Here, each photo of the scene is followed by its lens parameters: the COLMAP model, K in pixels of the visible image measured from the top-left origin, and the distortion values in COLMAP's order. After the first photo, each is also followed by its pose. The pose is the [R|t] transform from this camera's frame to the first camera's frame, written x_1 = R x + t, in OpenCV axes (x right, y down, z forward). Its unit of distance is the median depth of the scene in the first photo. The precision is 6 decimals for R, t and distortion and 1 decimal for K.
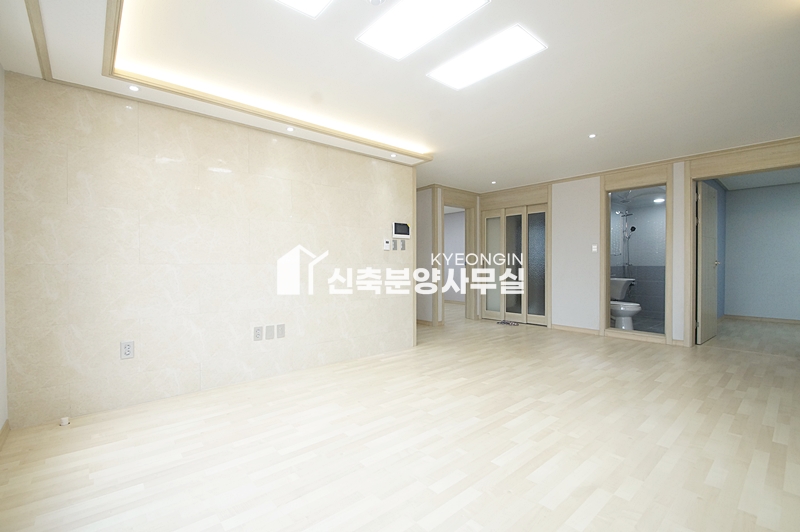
lens RADIAL K [[353.2, 0, 384.9], [0, 353.2, 267.3], [0, 0, 1]] dist [0.016369, -0.017411]
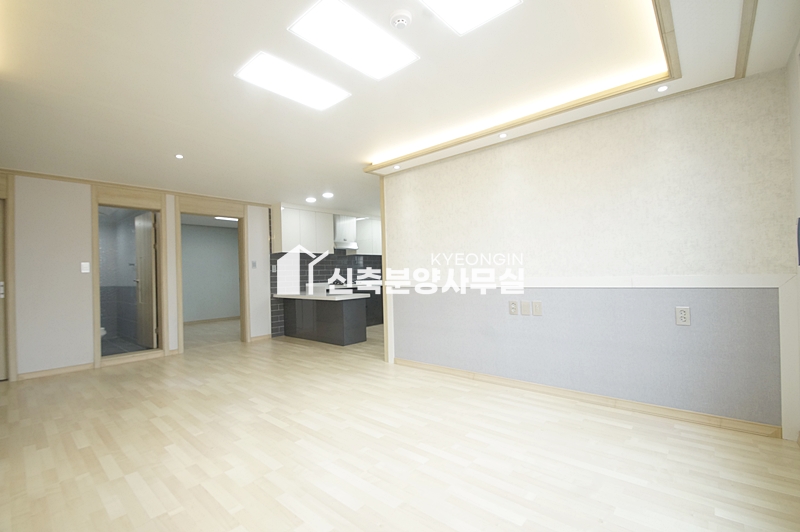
lens RADIAL K [[353.2, 0, 384.9], [0, 353.2, 267.3], [0, 0, 1]] dist [0.016369, -0.017411]
pose [[-0.134209, 0.024359, 0.990654, -0.521527], [0.037197, 0.999117, -0.019528, -0.015941], [-0.990255, 0.034228, -0.134997, 0.613236]]
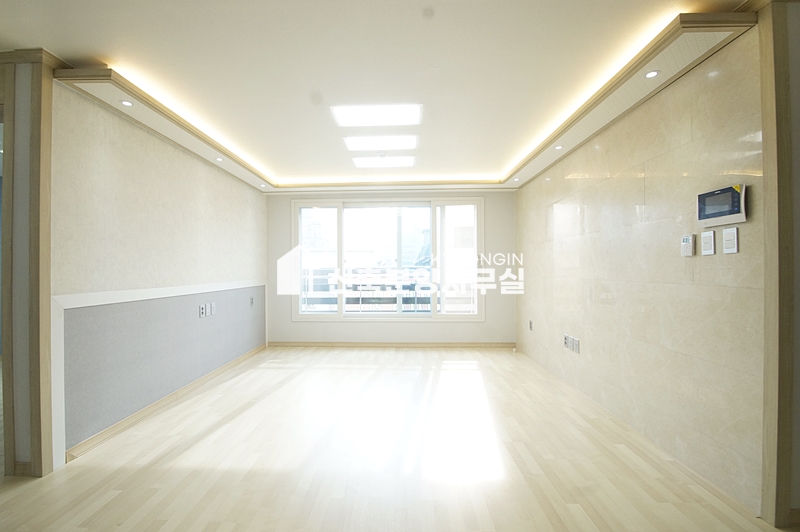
lens RADIAL K [[353.2, 0, 384.9], [0, 353.2, 267.3], [0, 0, 1]] dist [0.016369, -0.017411]
pose [[-0.676198, 0.003269, -0.736713, 0.783119], [0.001829, 0.999995, 0.002759, -0.043630], [0.736718, 0.000518, -0.676200, 1.248615]]
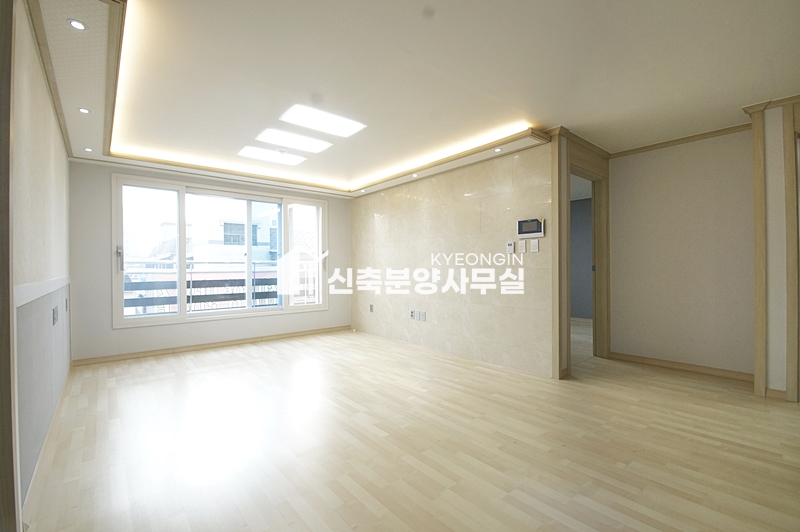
lens RADIAL K [[353.2, 0, 384.9], [0, 353.2, 267.3], [0, 0, 1]] dist [0.016369, -0.017411]
pose [[-0.021682, 0.001782, -0.999763, 1.105304], [-0.001588, 0.999997, 0.001817, -0.018242], [0.999764, 0.001627, -0.021679, 0.858247]]
